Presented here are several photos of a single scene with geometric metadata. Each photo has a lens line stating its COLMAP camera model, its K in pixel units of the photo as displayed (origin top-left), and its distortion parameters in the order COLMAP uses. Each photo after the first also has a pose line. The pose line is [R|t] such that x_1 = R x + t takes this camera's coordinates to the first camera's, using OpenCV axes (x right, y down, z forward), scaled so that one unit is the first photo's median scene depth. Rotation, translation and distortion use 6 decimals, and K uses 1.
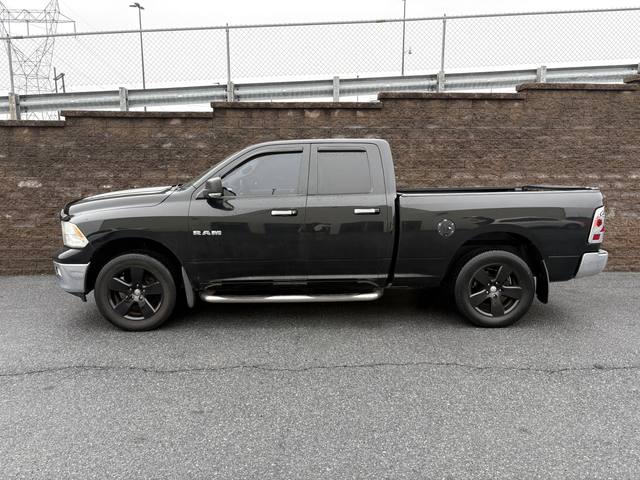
lens RADIAL K [[484.7, 0, 319.9], [0, 484.7, 239.9], [0, 0, 1]] dist [0.042877, -0.039723]
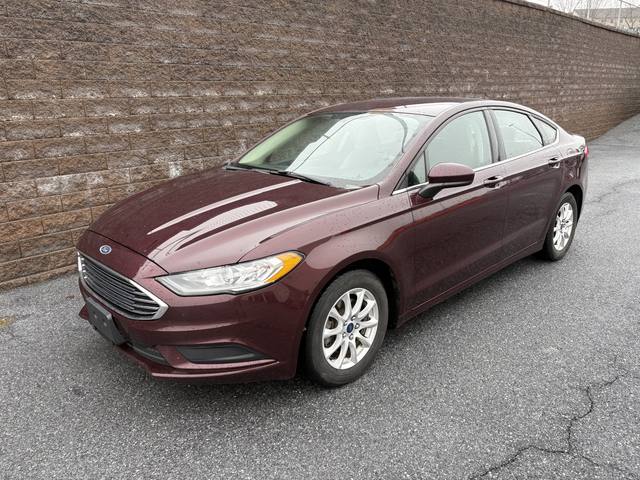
lens RADIAL K [[484.7, 0, 321.2], [0, 484.7, 241.0], [0, 0, 1]] dist [0.042877, -0.039723]
pose [[0.717306, -0.217516, 0.661936, 0.188229], [0.115737, 0.974021, 0.194650, -0.047499], [-0.687079, -0.063013, 0.723845, 0.415642]]
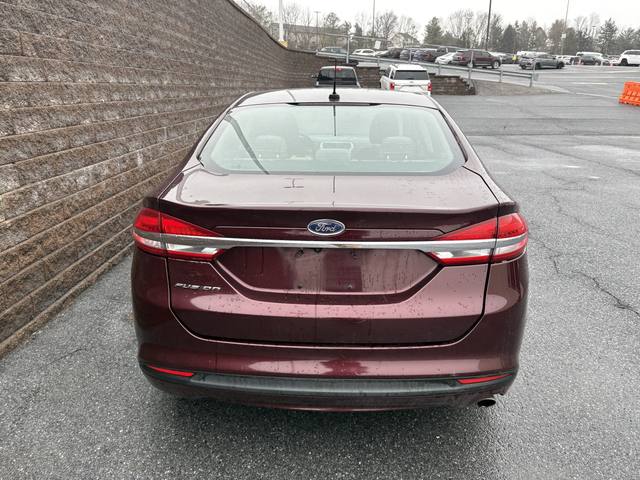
lens RADIAL K [[484.7, 0, 328.6], [0, 484.7, 229.6], [0, 0, 1]] dist [0.042877, -0.039723]
pose [[0.042960, -0.280935, 0.958765, -0.123755], [0.128690, 0.953212, 0.273542, -0.088929], [-0.990754, 0.111632, 0.077104, 0.738530]]
